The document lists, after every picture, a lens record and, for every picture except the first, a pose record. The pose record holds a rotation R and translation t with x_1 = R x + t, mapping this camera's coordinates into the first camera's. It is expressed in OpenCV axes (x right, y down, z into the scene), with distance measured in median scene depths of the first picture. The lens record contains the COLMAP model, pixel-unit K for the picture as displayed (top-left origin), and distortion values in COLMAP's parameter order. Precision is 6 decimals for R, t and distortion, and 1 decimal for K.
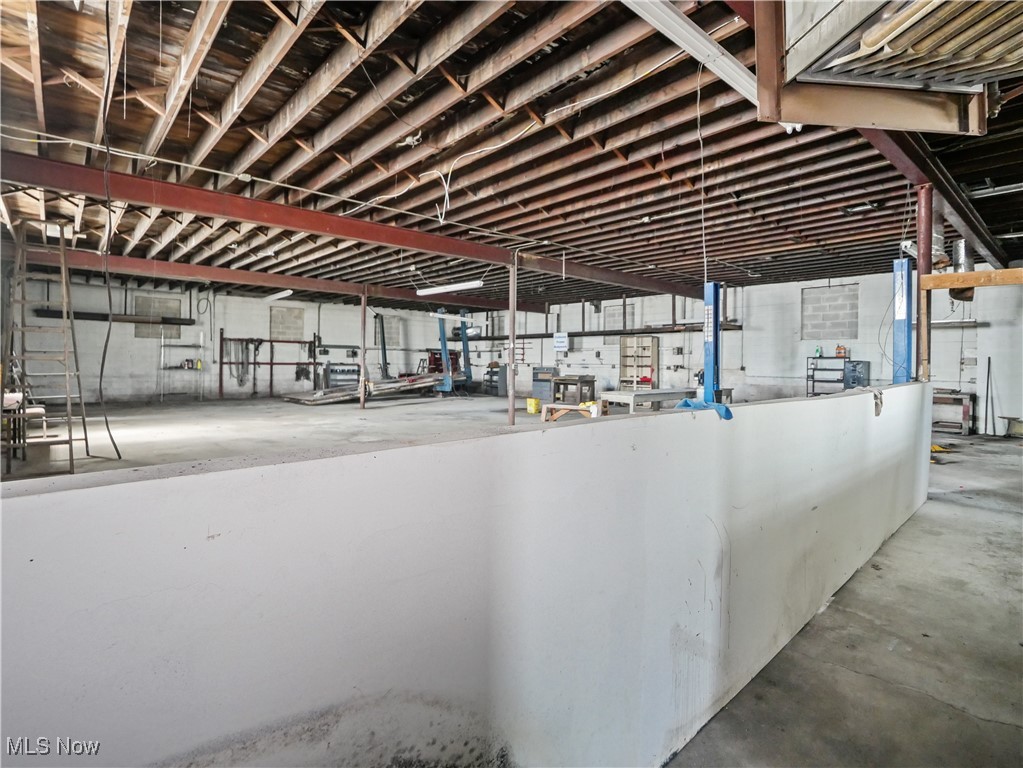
lens RADIAL K [[518.7, 0, 506.9], [0, 518.7, 352.4], [0, 0, 1]] dist [0.000416, -0.000678]
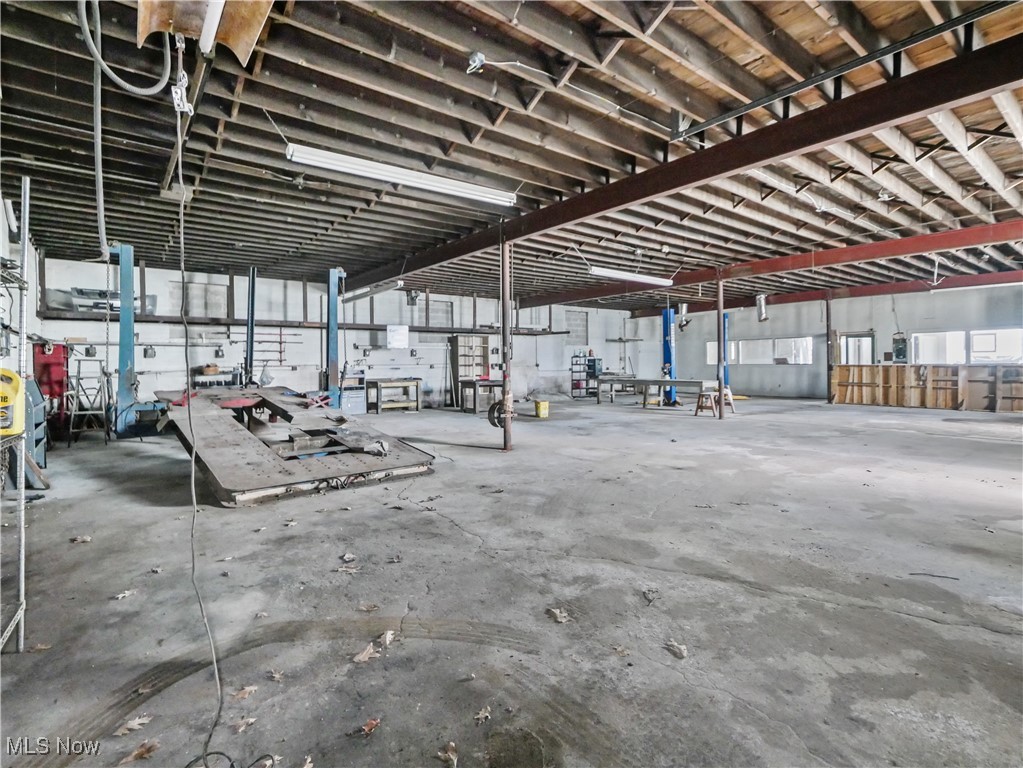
lens RADIAL K [[507.0, 0, 511.5], [0, 507.0, 384.0], [0, 0, 1]] dist [-0.001670, 0.000701]
pose [[0.055578, -0.046299, 0.997380, -0.850748], [-0.004375, 0.998903, 0.046613, 0.019404], [-0.998445, -0.006955, 0.055315, 1.014085]]
